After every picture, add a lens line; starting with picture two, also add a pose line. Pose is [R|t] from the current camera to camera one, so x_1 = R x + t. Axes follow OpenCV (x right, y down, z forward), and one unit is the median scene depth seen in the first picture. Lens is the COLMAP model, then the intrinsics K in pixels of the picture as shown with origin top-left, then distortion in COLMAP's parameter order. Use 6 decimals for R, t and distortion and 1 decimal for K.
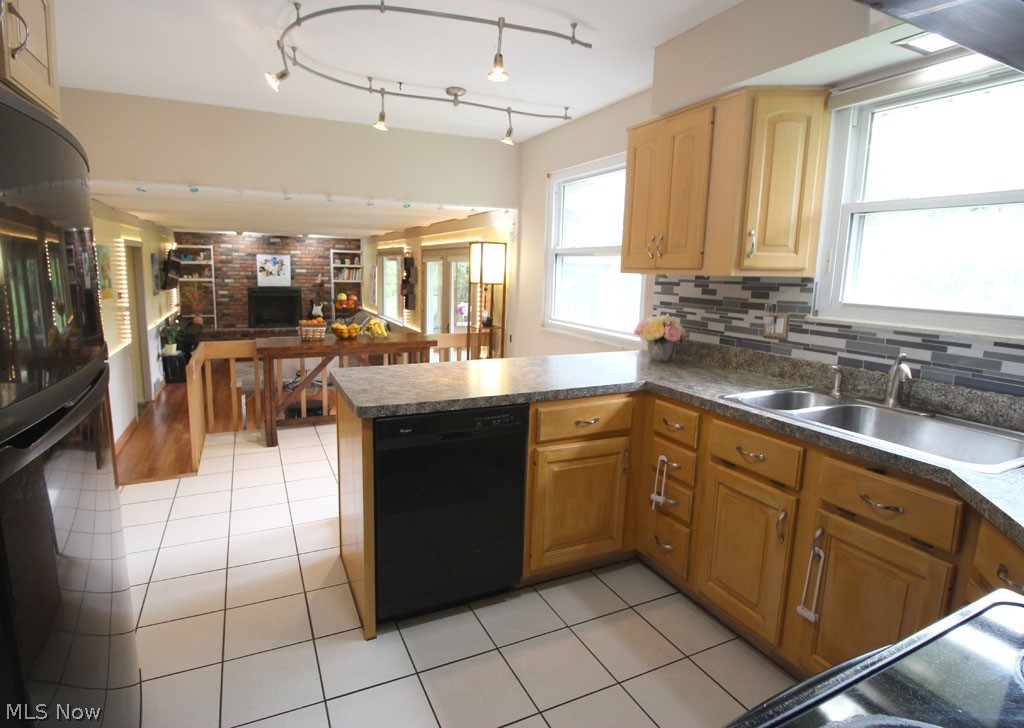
lens RADIAL K [[547.1, 0, 509.3], [0, 547.1, 358.3], [0, 0, 1]] dist [-0.008396, -0.000880]
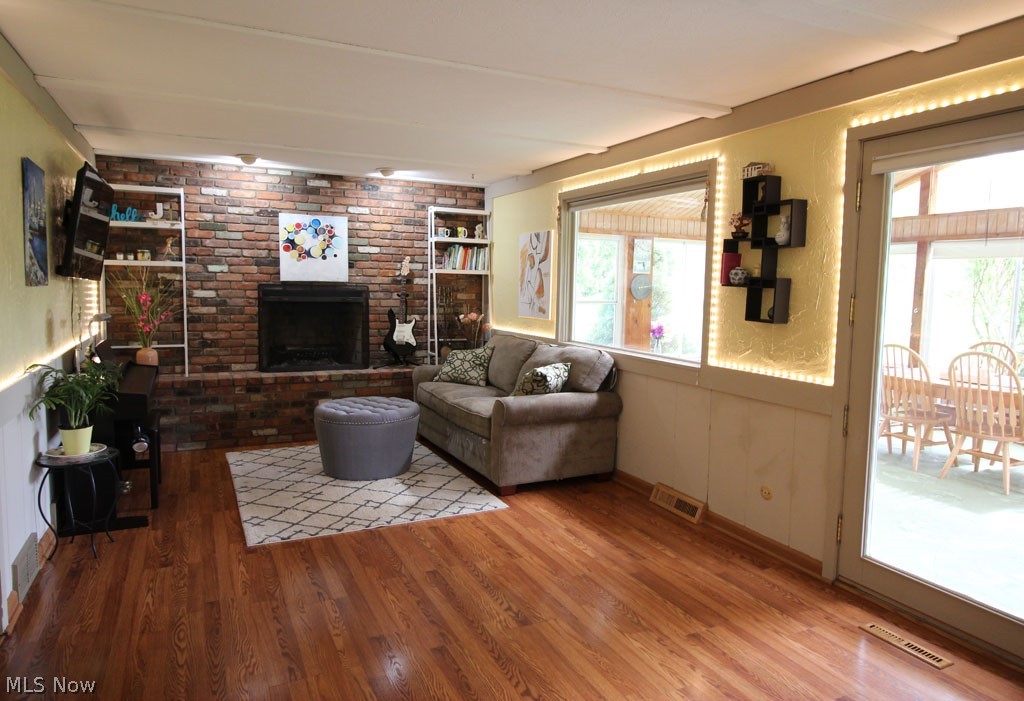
lens RADIAL K [[643.3, 0, 515.6], [0, 643.3, 351.1], [0, 0, 1]] dist [0.008393, 0.001444]
pose [[0.999563, -0.010188, 0.027756, -0.278946], [0.012024, 0.997693, -0.066811, -0.034334], [-0.027011, 0.067115, 0.997380, 0.458661]]
